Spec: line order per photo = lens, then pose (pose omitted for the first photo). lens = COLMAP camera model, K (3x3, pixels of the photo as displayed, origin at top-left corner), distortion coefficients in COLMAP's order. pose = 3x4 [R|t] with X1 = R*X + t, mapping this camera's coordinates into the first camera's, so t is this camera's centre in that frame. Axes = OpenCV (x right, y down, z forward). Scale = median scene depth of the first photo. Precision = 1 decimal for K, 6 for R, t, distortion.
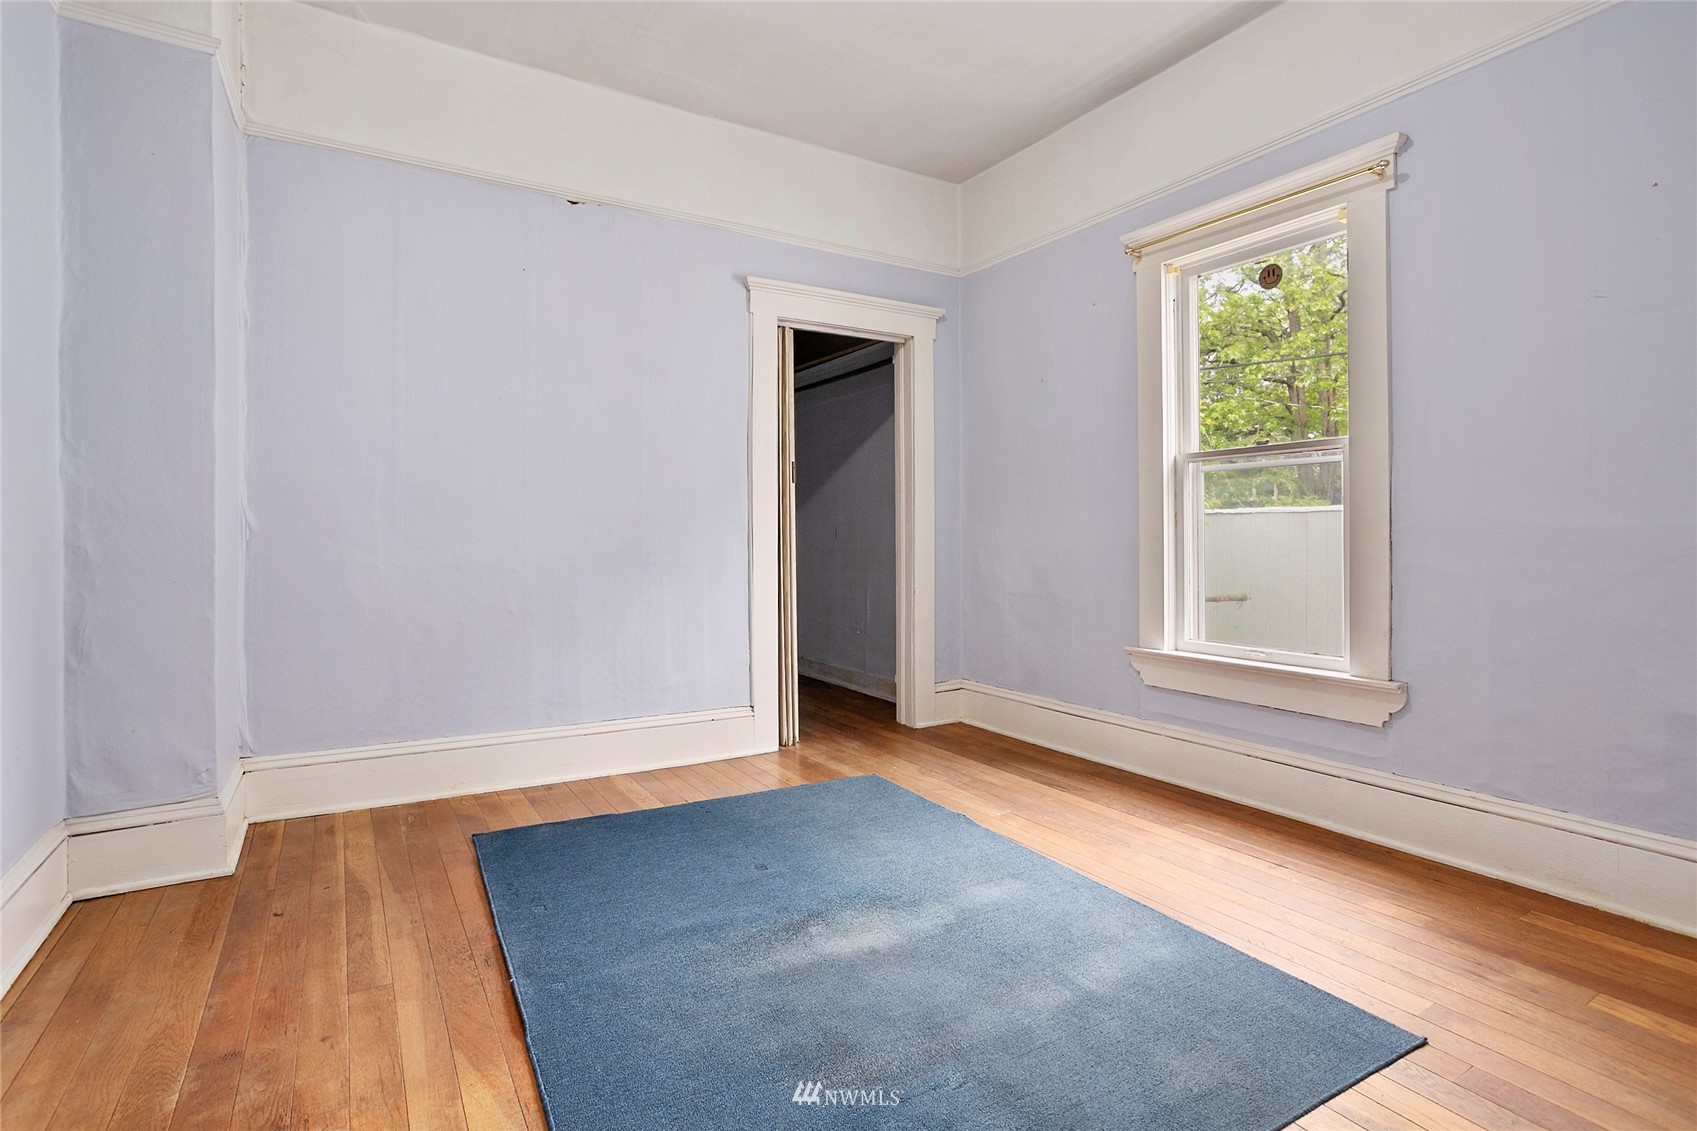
lens RADIAL K [[833.2, 0, 849.8], [0, 833.2, 554.0], [0, 0, 1]] dist [-0.057075, 0.033678]
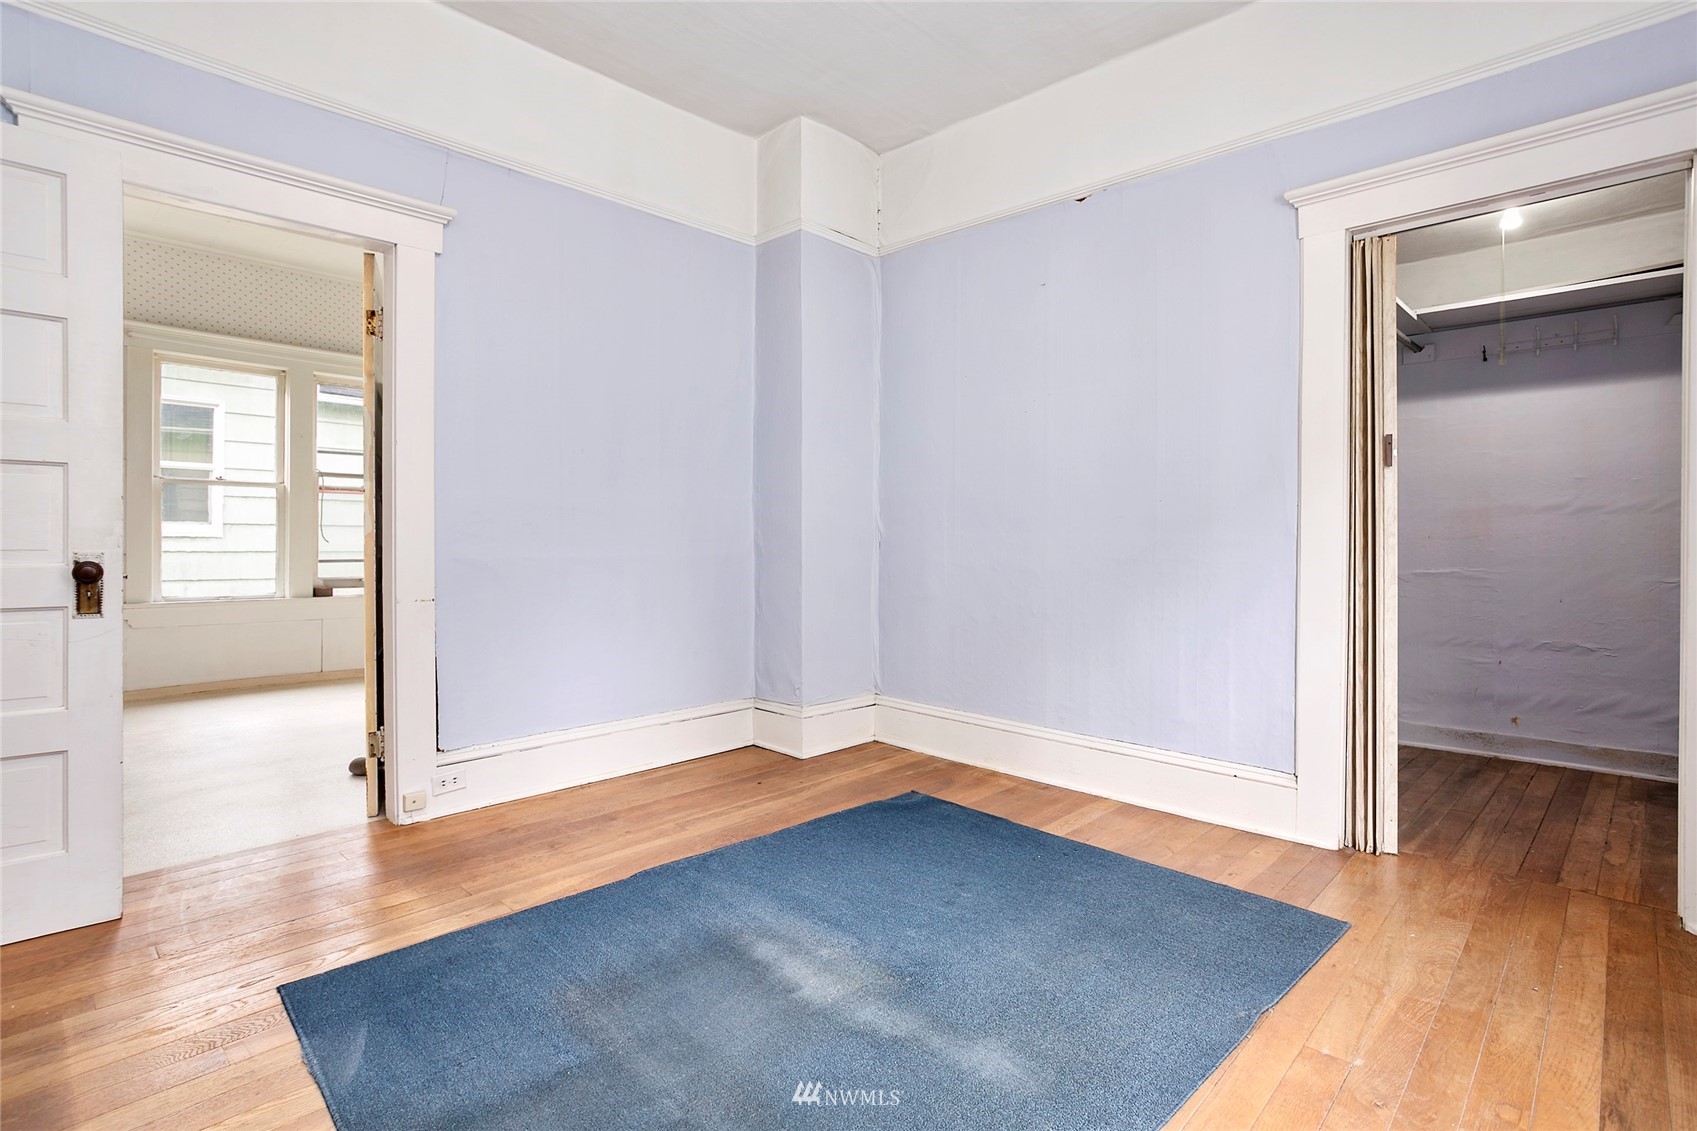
lens RADIAL K [[833.2, 0, 849.8], [0, 833.2, 554.0], [0, 0, 1]] dist [-0.057075, 0.033678]
pose [[0.240489, 0.015955, -0.970521, 0.660113], [-0.032665, 0.999432, 0.008336, -0.006676], [0.970102, 0.029697, 0.240873, 0.597981]]
